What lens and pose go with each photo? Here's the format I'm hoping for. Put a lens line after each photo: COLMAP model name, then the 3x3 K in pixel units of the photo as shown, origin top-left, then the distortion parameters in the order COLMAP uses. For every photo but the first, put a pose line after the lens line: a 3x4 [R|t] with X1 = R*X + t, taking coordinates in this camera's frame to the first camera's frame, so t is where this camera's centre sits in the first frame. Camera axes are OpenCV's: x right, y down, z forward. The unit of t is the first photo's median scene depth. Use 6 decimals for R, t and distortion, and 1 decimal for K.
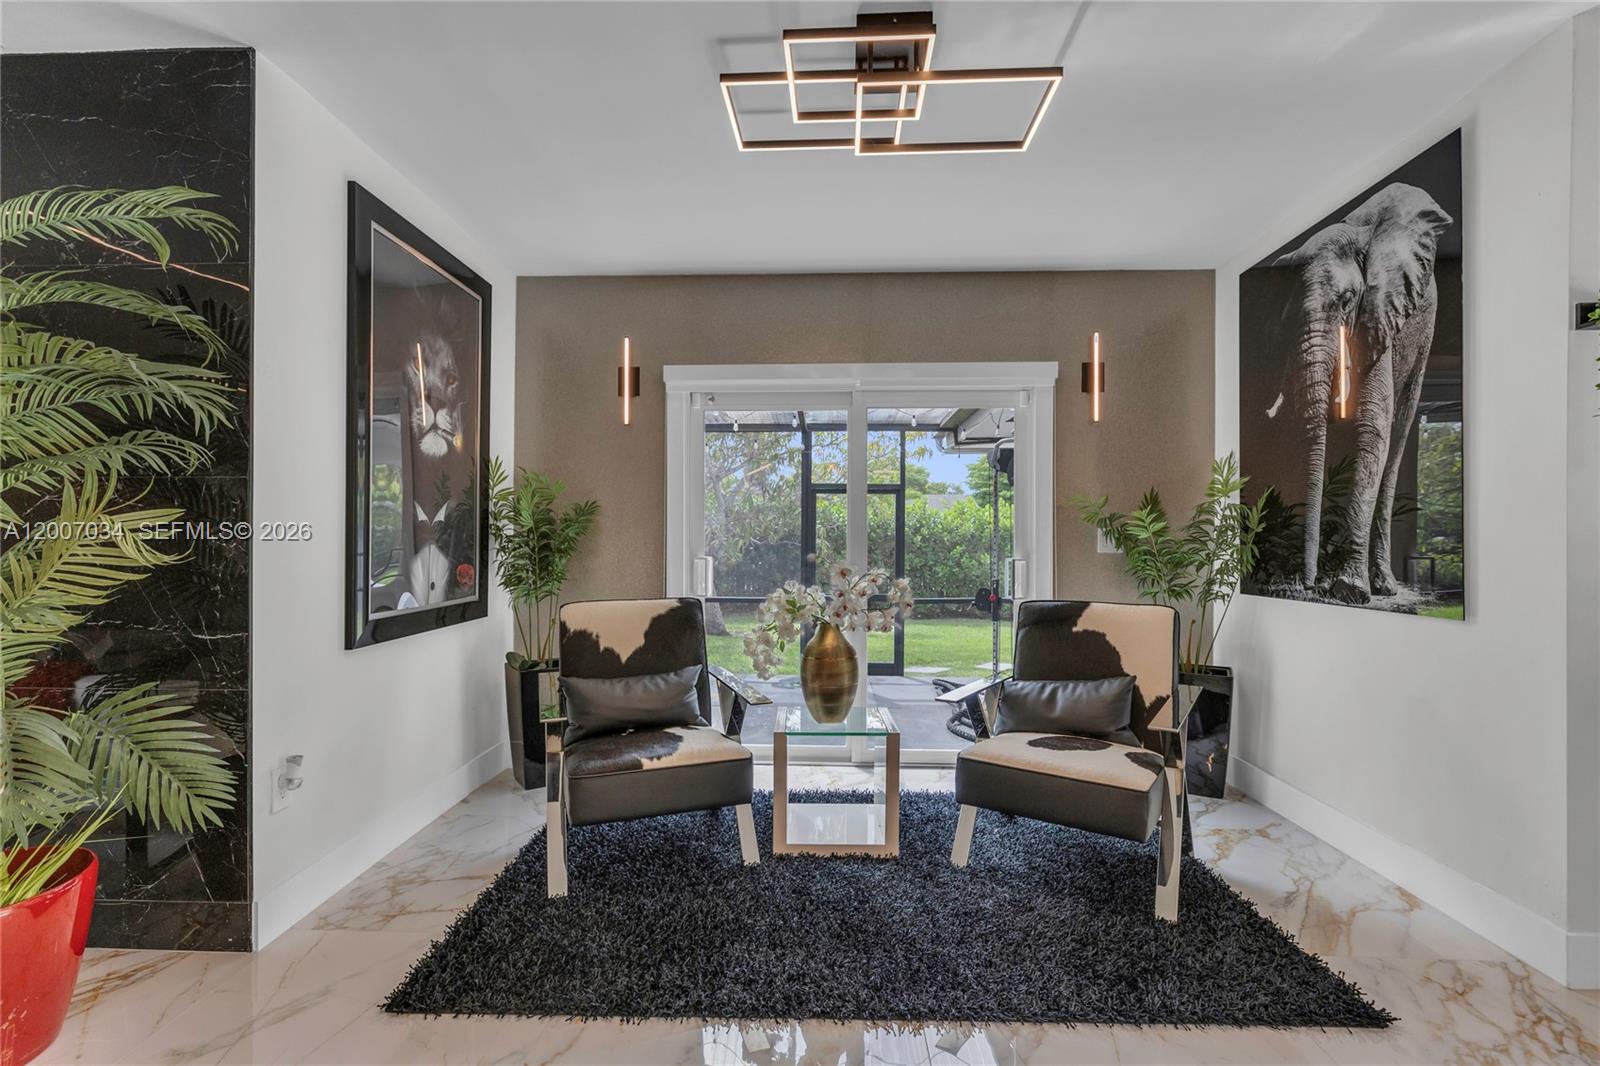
lens RADIAL K [[712.4, 0, 800.0], [0, 712.4, 533.0], [0, 0, 1]] dist [0.010815, 0.000071]
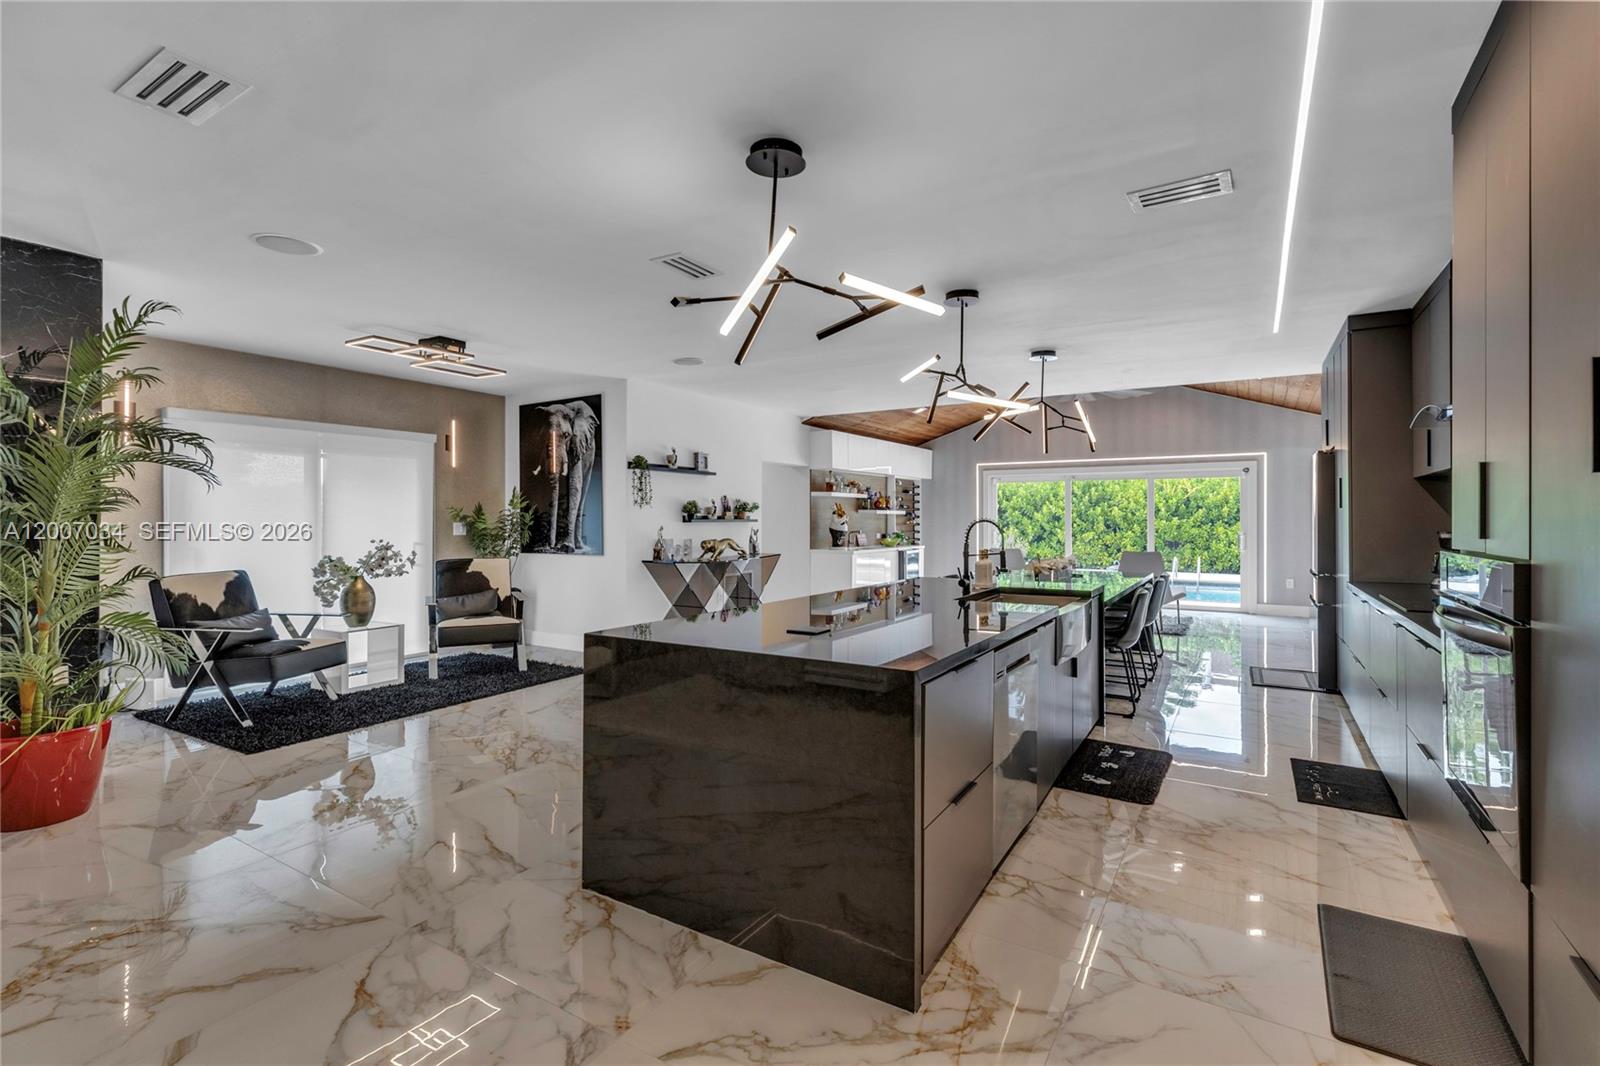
lens RADIAL K [[721.5, 0, 800.0], [0, 721.5, 533.0], [0, 0, 1]] dist [-0.000427, 0.000416]
pose [[0.486715, -0.020339, 0.873324, -1.077860], [-0.006312, 0.999621, 0.026798, -0.048325], [-0.873538, -0.018556, 0.486402, -0.982165]]
